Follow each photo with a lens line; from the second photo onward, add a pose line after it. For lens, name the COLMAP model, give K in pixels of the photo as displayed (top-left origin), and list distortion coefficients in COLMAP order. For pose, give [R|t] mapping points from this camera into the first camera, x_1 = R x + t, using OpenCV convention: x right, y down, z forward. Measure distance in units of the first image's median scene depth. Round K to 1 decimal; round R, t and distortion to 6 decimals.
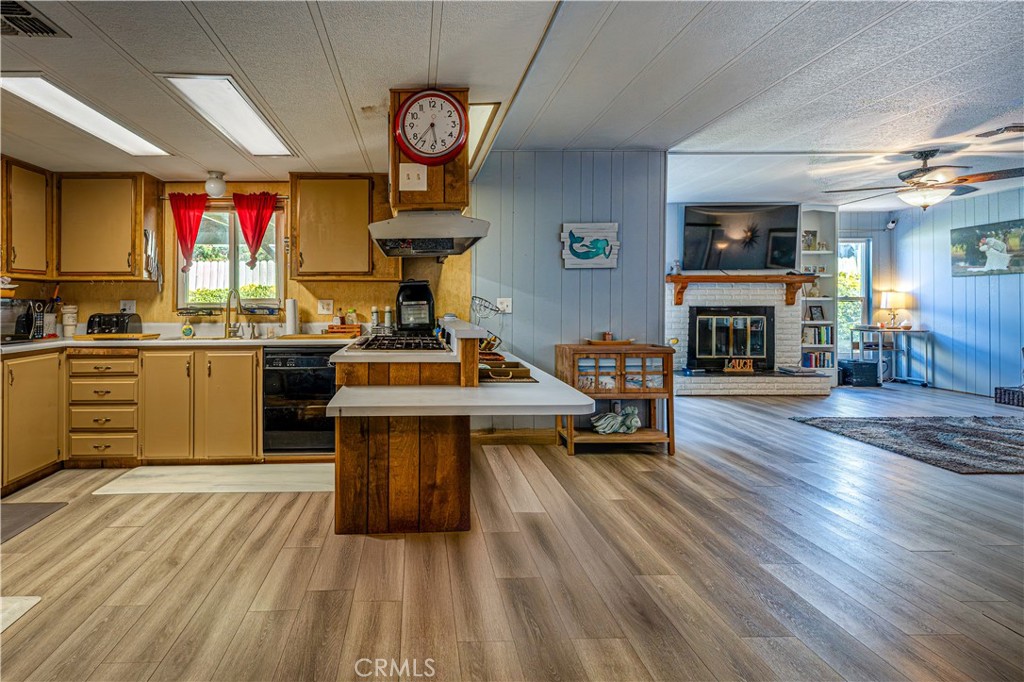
lens RADIAL K [[451.8, 0, 511.3], [0, 451.8, 304.3], [0, 0, 1]] dist [0.001284, 0.000330]
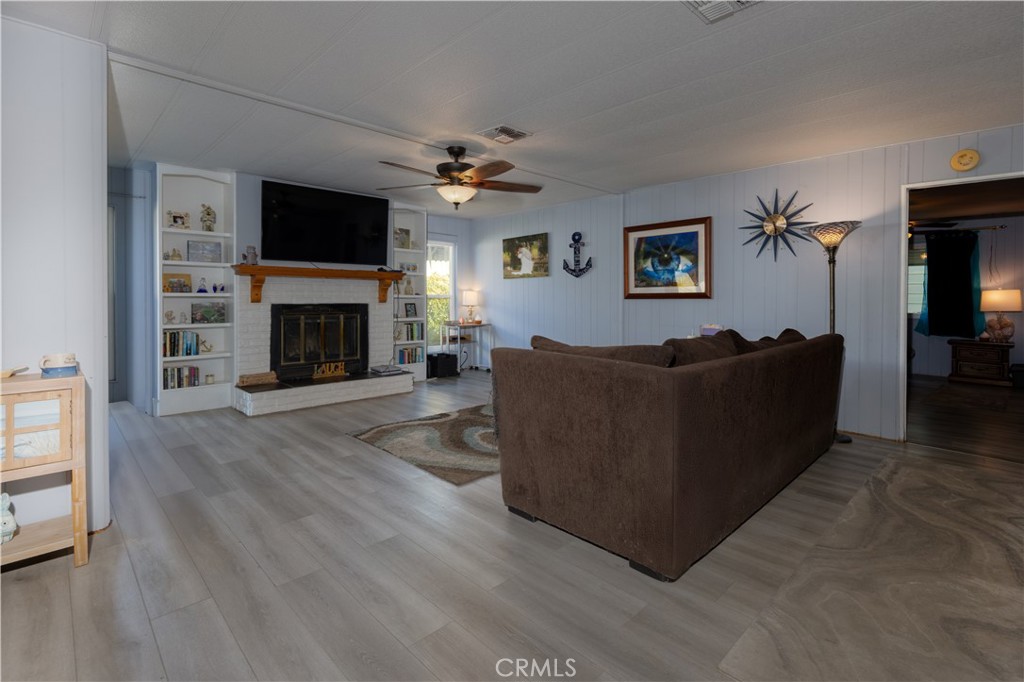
lens RADIAL K [[477.0, 0, 512.5], [0, 477.0, 304.4], [0, 0, 1]] dist [0.000857, 0.000057]
pose [[0.724478, -0.002815, 0.689292, 0.110104], [-0.001563, 0.999982, 0.005727, -0.000335], [-0.689296, -0.005227, 0.724461, 0.062781]]
